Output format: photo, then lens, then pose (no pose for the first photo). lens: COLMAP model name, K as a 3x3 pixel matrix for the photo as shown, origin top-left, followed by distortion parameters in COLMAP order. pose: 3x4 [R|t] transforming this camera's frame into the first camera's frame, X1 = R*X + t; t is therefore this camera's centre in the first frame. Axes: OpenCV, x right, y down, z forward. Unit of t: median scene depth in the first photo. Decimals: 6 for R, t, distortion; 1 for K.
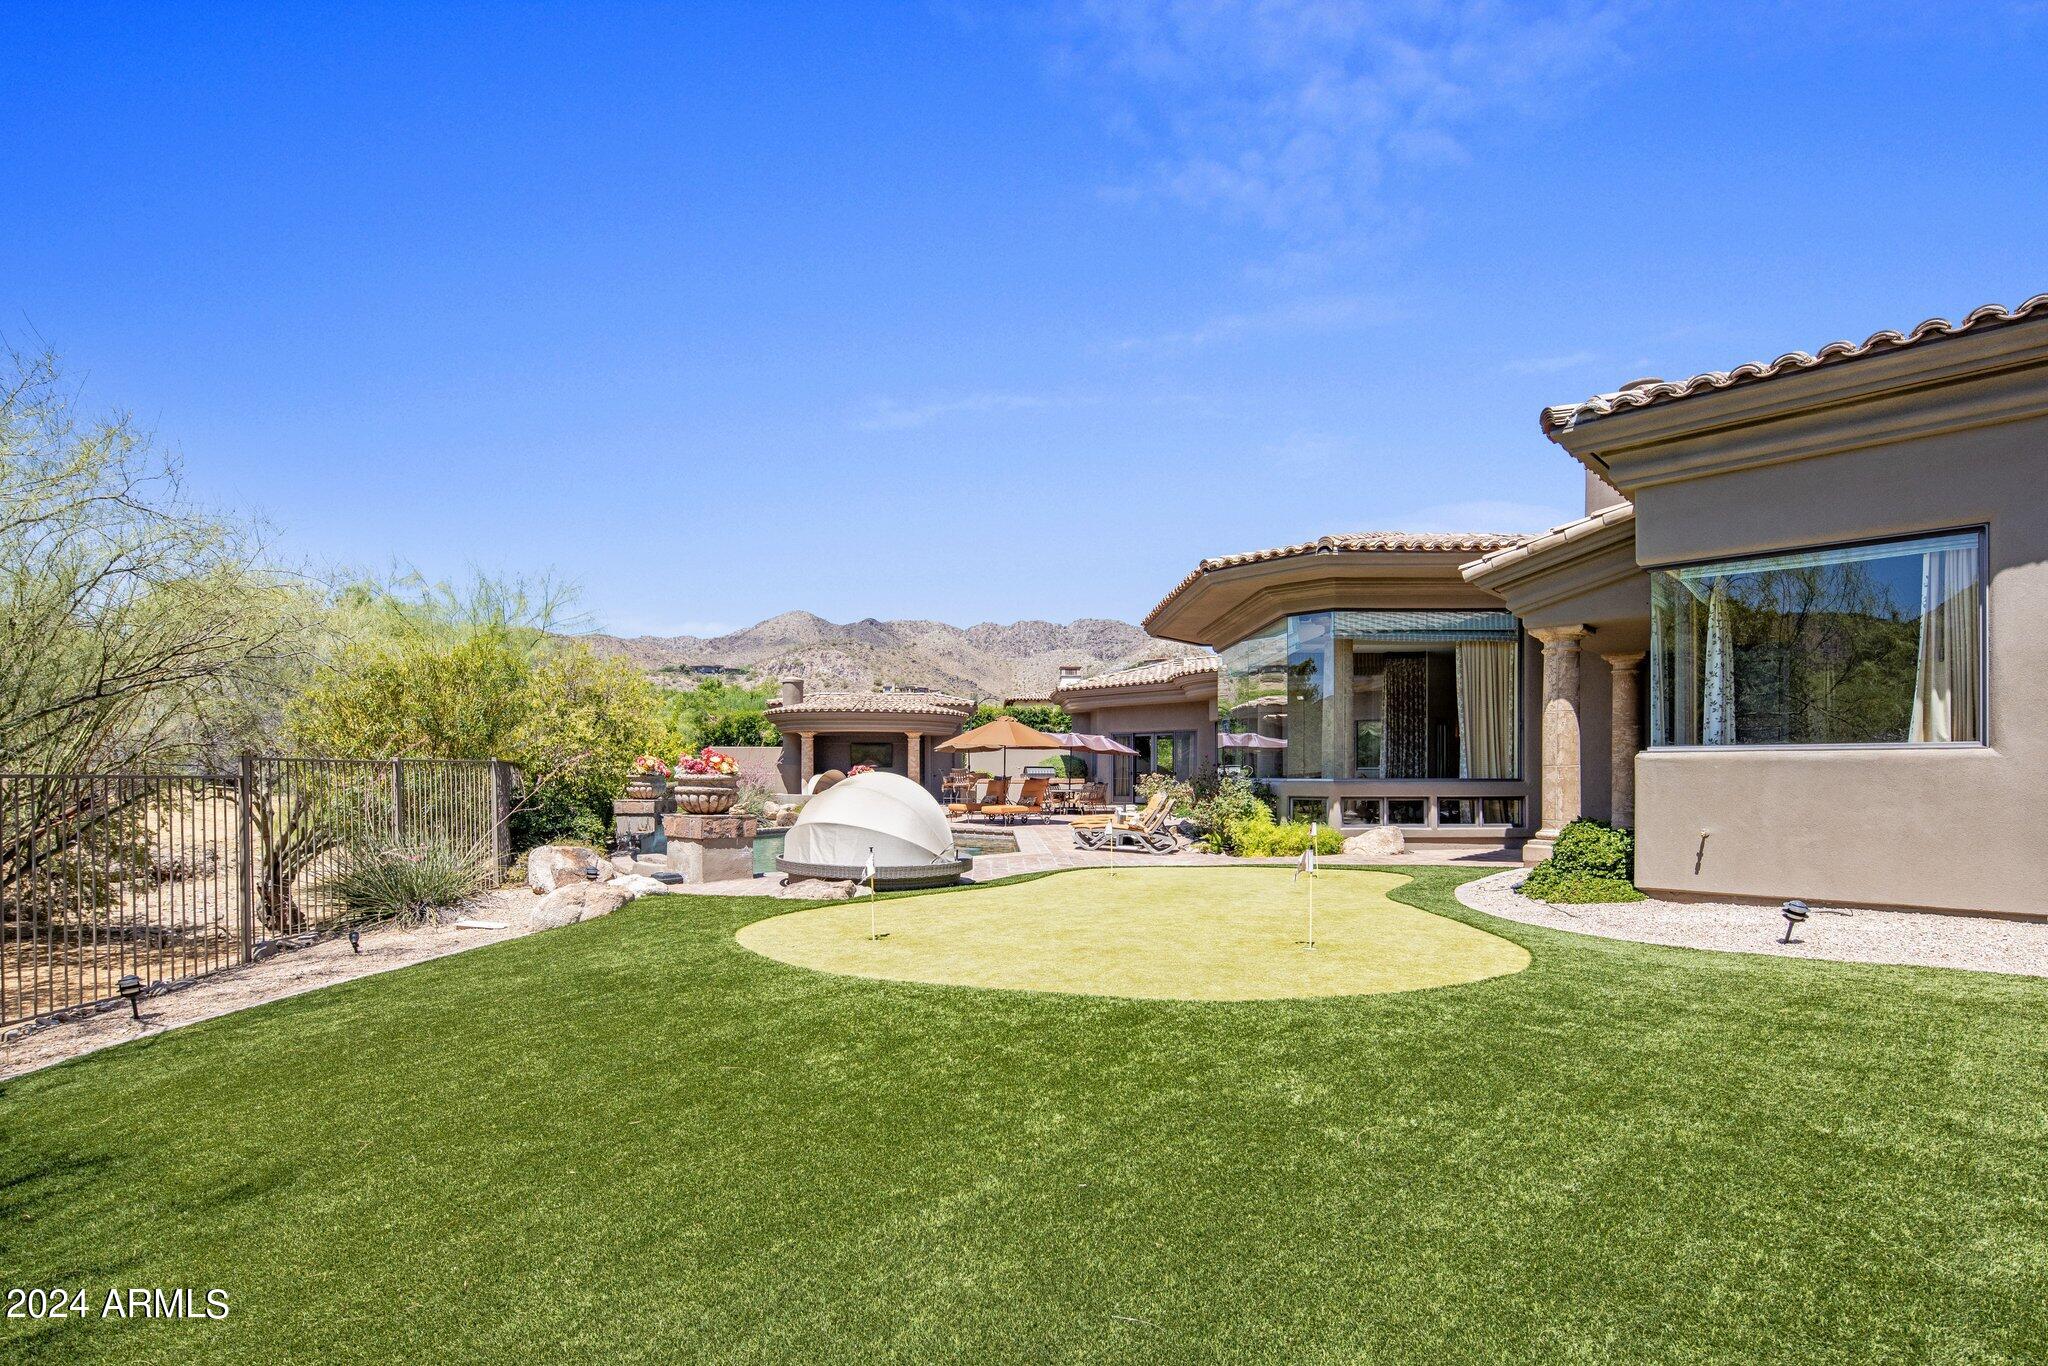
lens RADIAL K [[990.9, 0, 1024.4], [0, 990.9, 663.5], [0, 0, 1]] dist [0.000496, 0.000162]
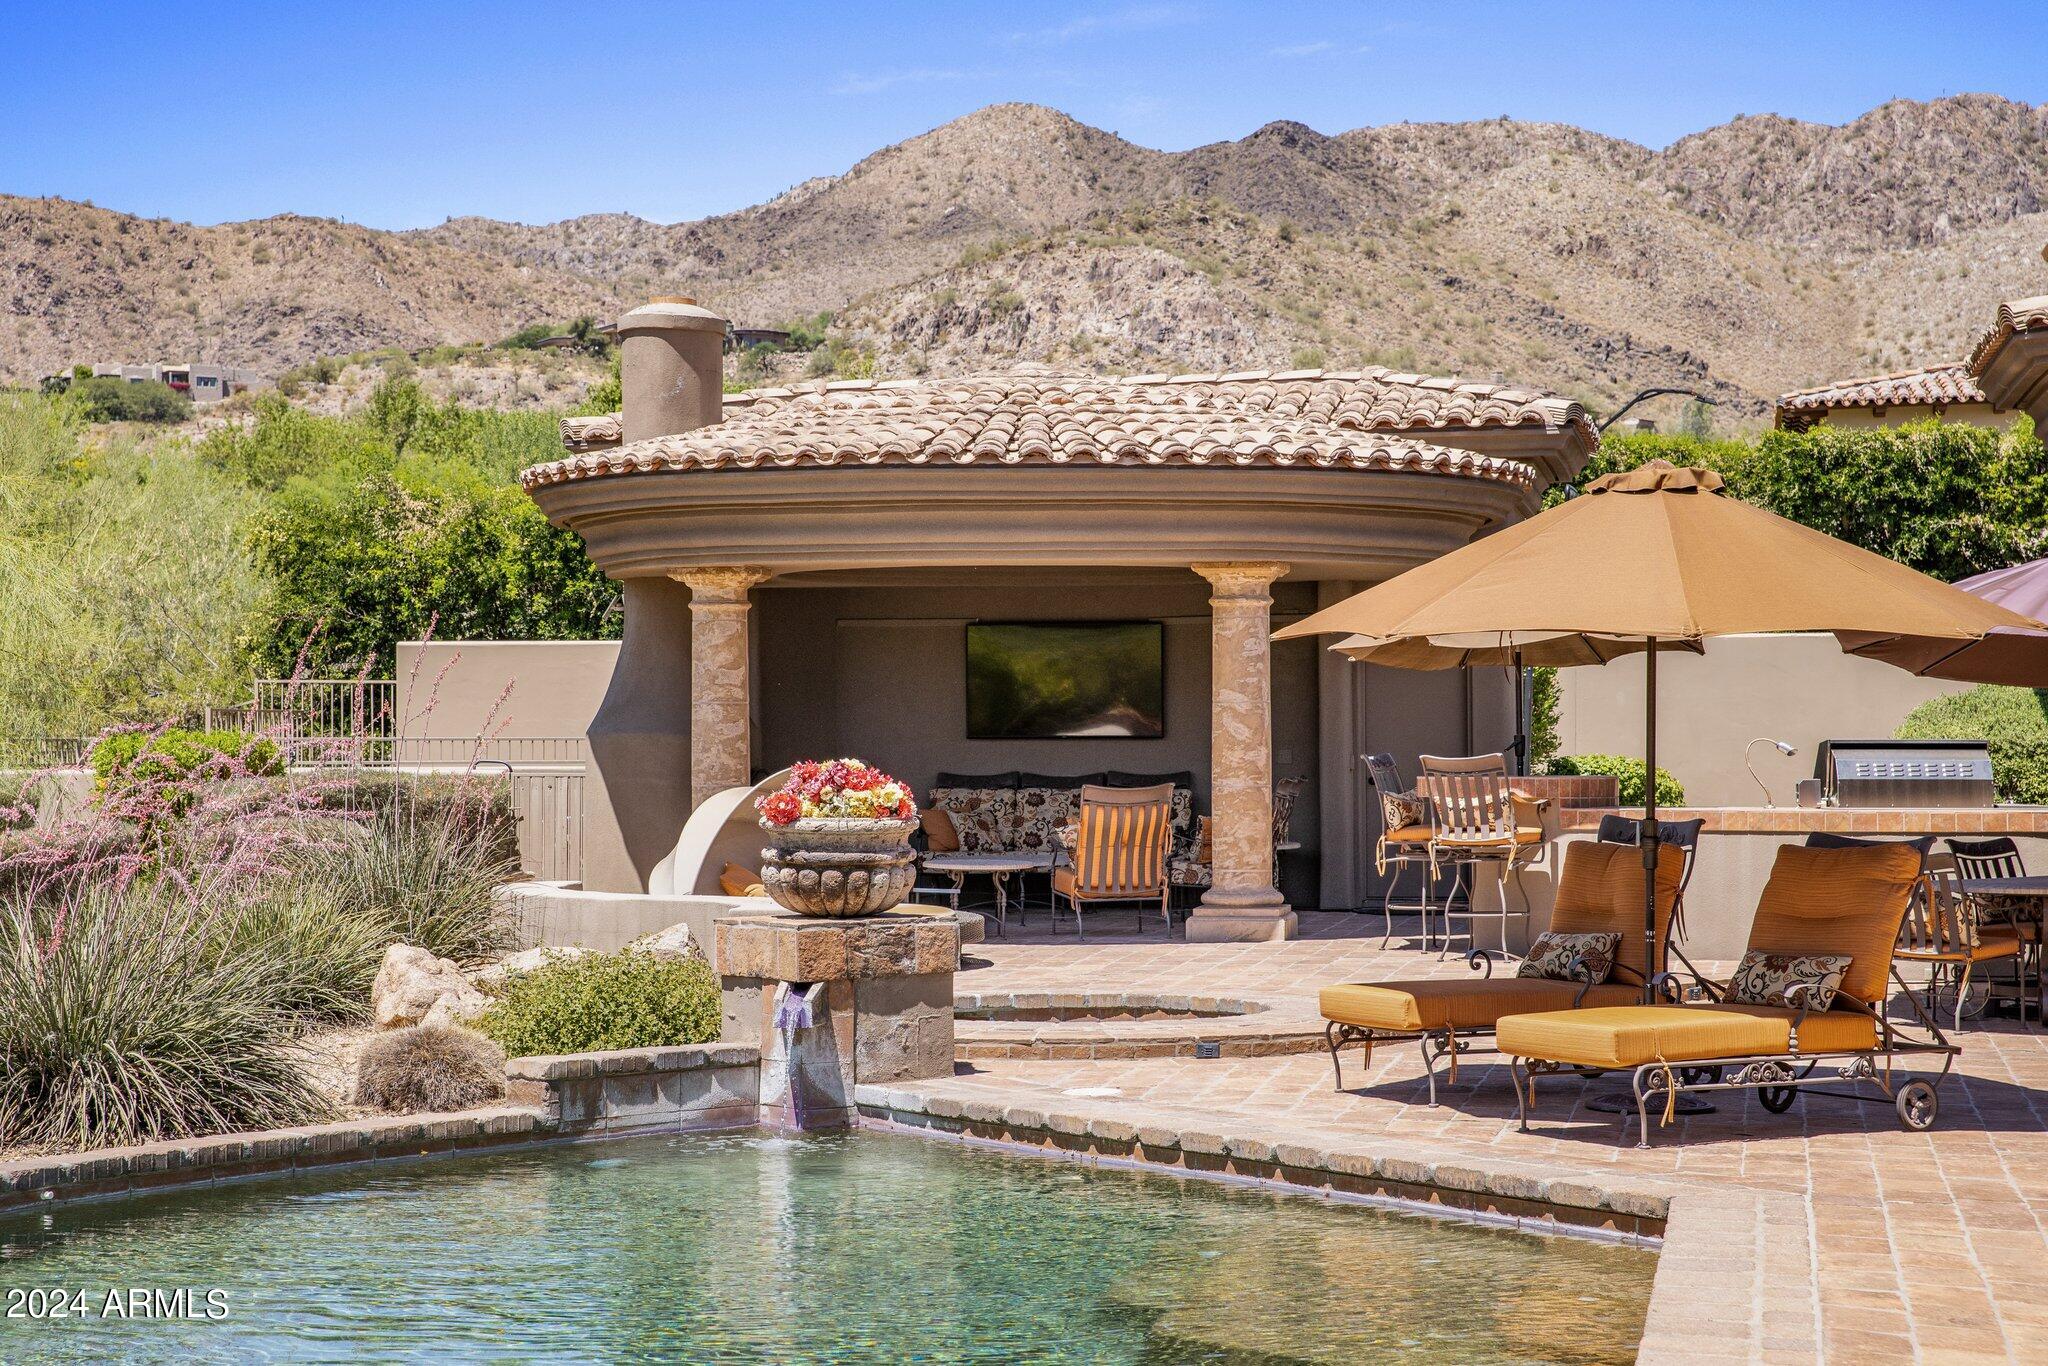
lens RADIAL K [[3852.2, 0, 1024.0], [0, 3852.2, 683.0], [0, 0, 1]] dist [0.187538, -0.012789]
pose [[0.974986, -0.006932, -0.222157, 0.011003], [0.029197, 0.994846, 0.097099, 0.012397], [0.220339, -0.101157, 0.970164, 0.179112]]
